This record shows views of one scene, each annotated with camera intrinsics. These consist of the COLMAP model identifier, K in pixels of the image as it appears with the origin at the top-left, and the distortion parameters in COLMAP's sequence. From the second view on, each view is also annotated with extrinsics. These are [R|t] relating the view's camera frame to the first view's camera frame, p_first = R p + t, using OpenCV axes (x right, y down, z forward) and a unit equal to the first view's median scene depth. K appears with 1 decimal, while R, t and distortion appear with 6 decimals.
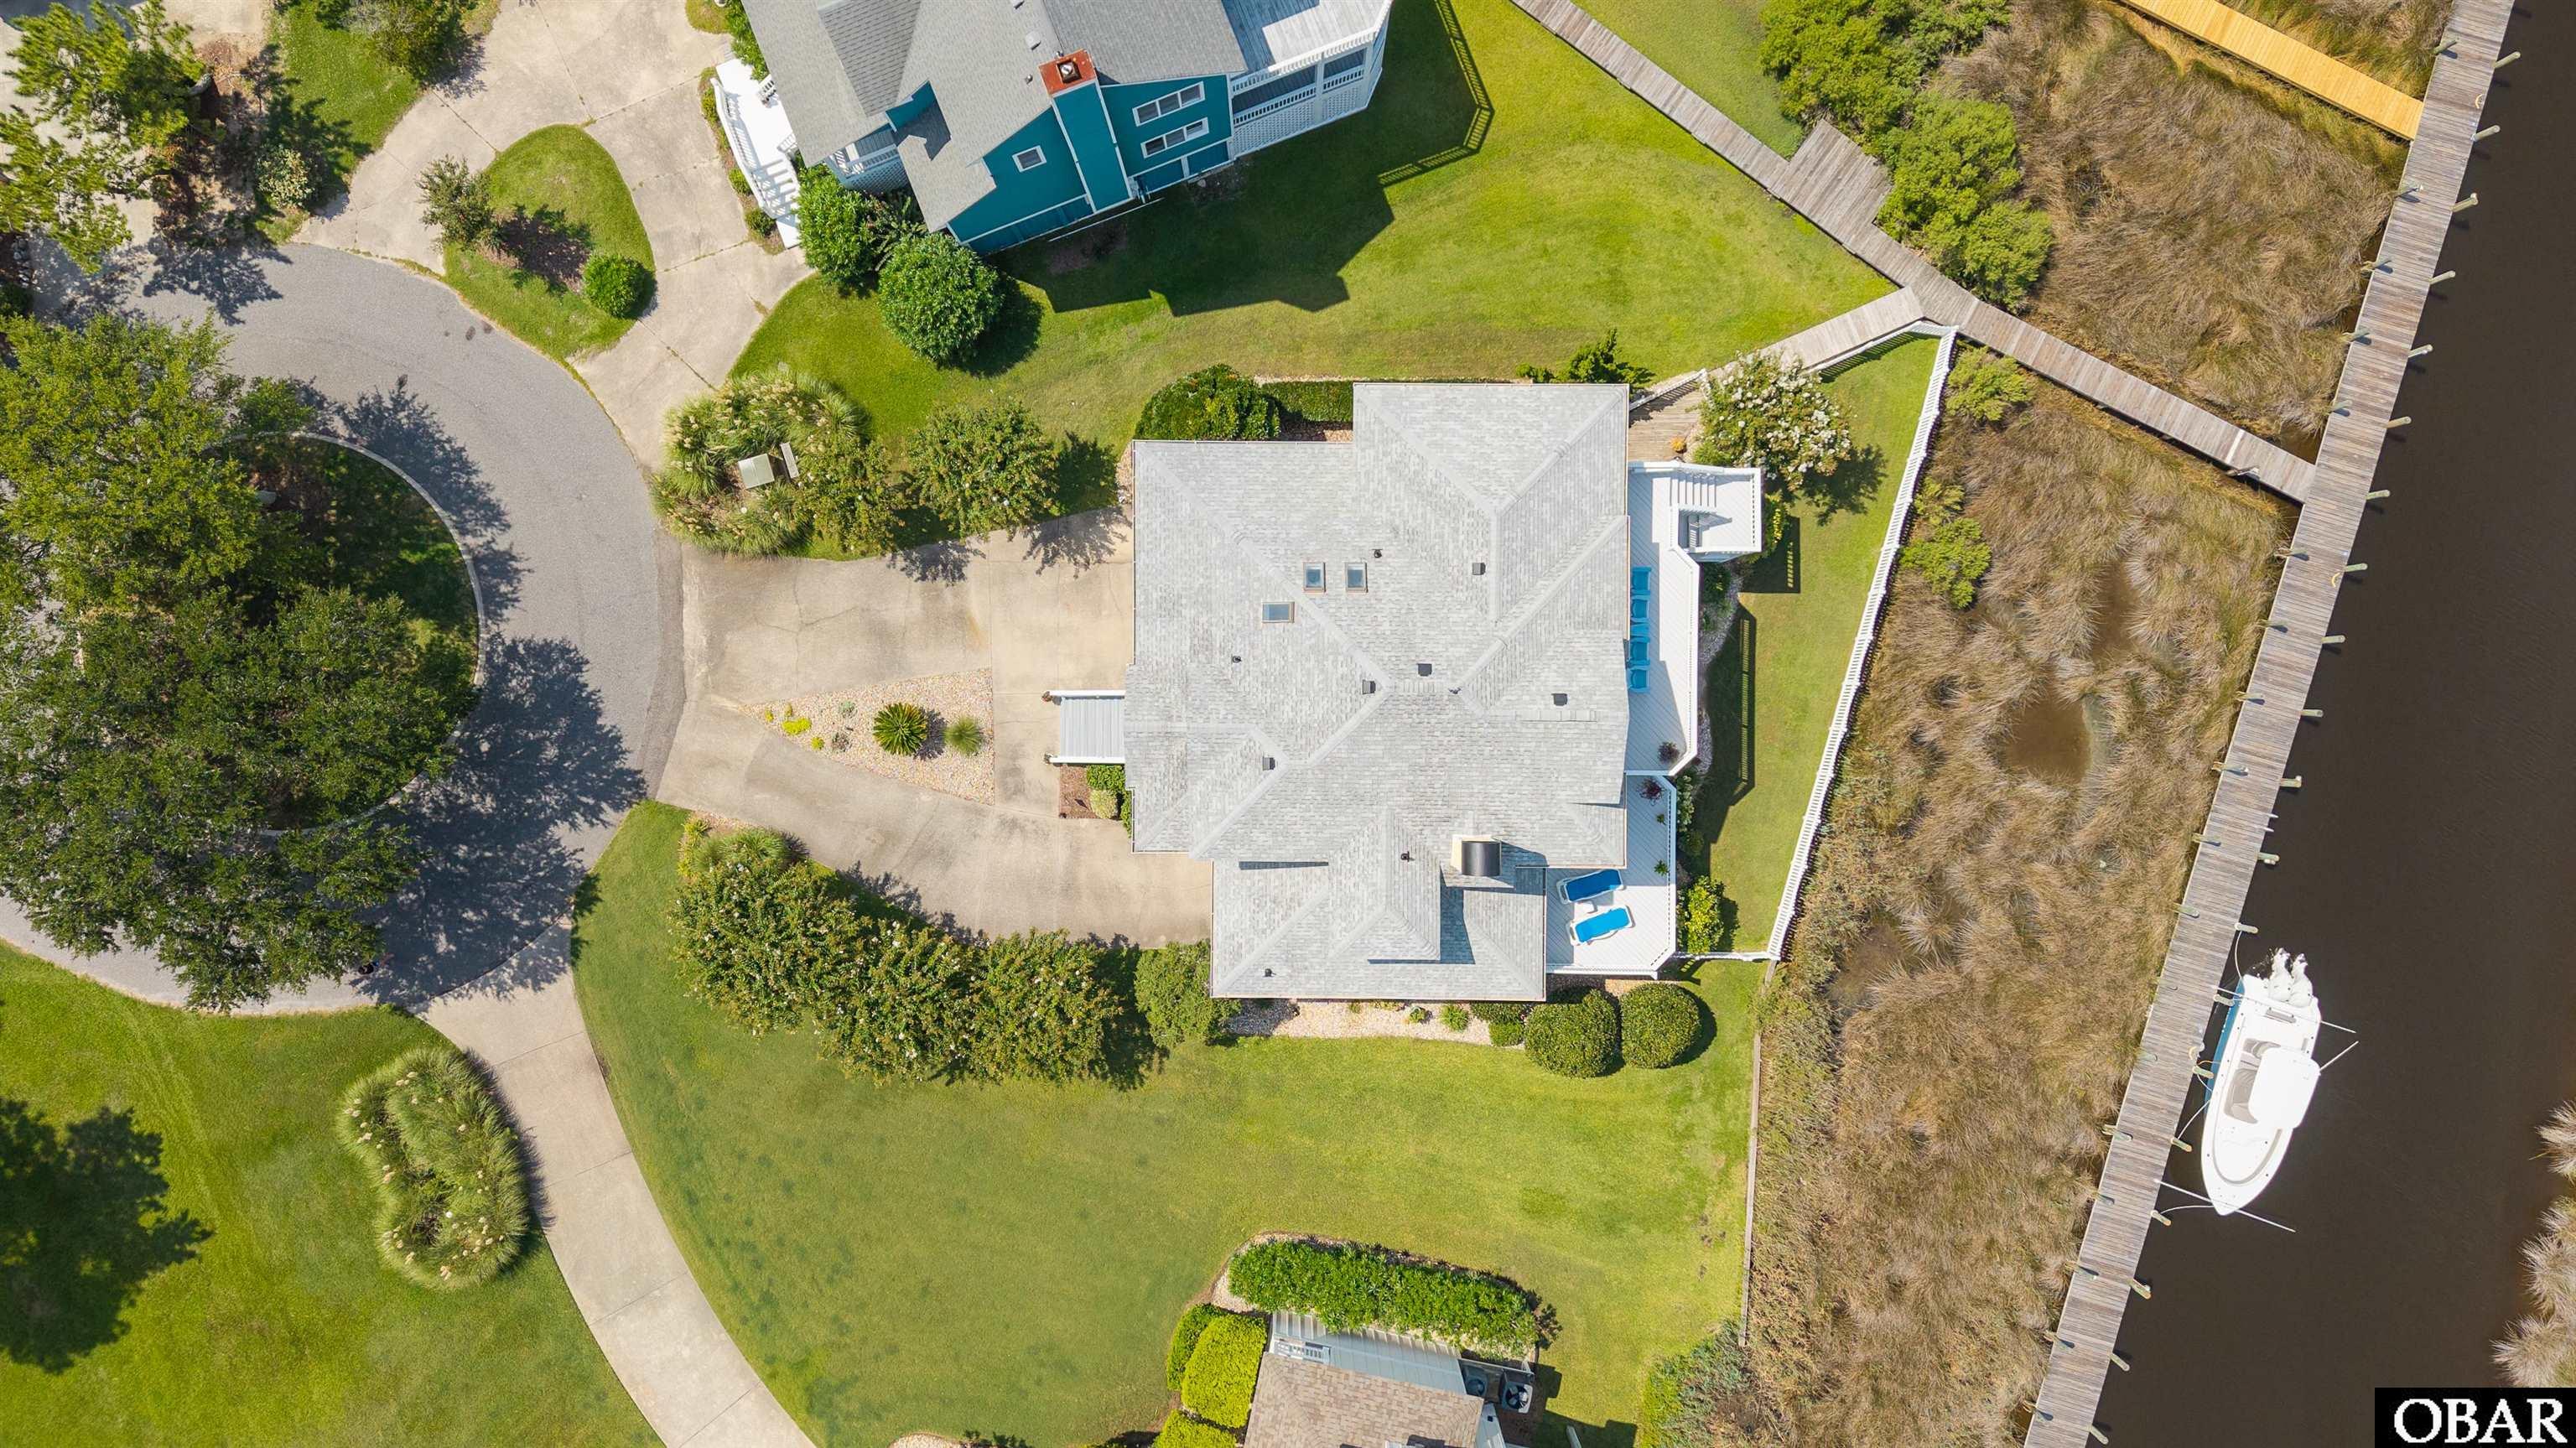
lens RADIAL K [[1773.8, 0, 1294.7], [0, 1773.8, 726.8], [0, 0, 1]] dist [0.037472, -0.046323]
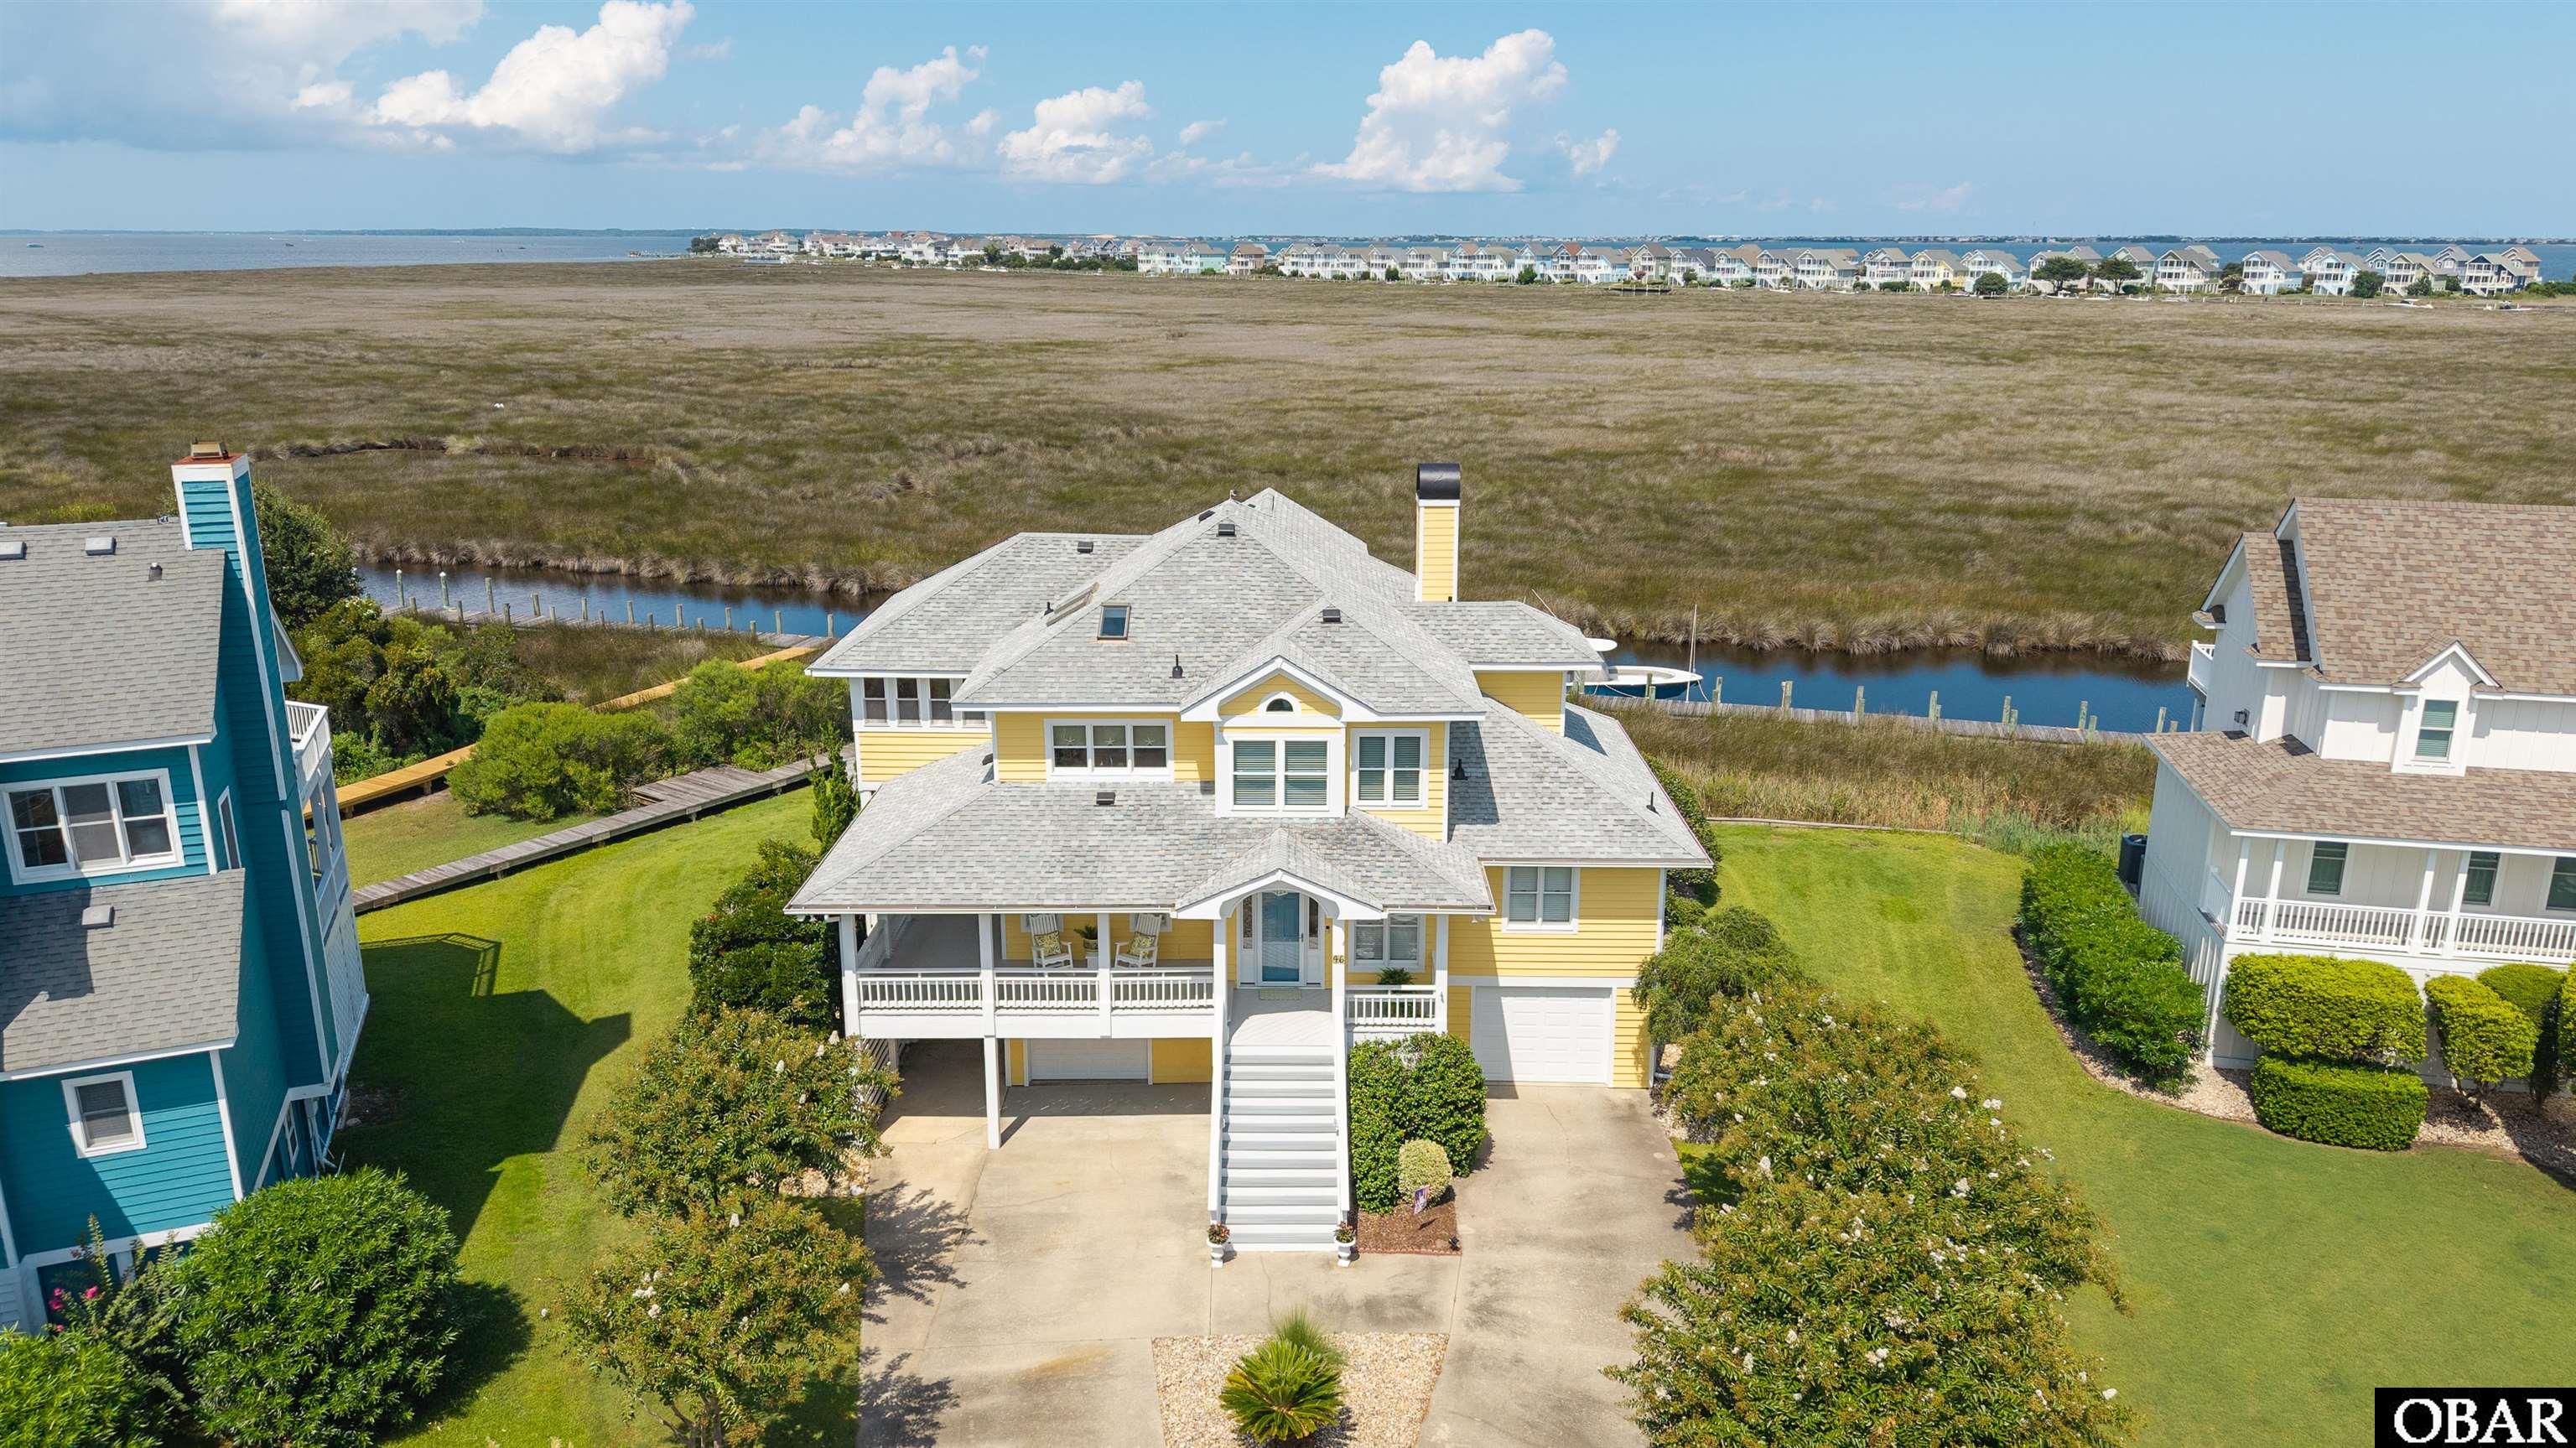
lens RADIAL K [[1773.8, 0, 1278.2], [0, 1773.8, 737.7], [0, 0, 1]] dist [0.037472, -0.046323]
pose [[0.002205, -0.262860, 0.964832, -0.589028], [0.999996, 0.002377, -0.001638, 0.000975], [-0.001862, 0.964831, 0.262864, 0.734081]]
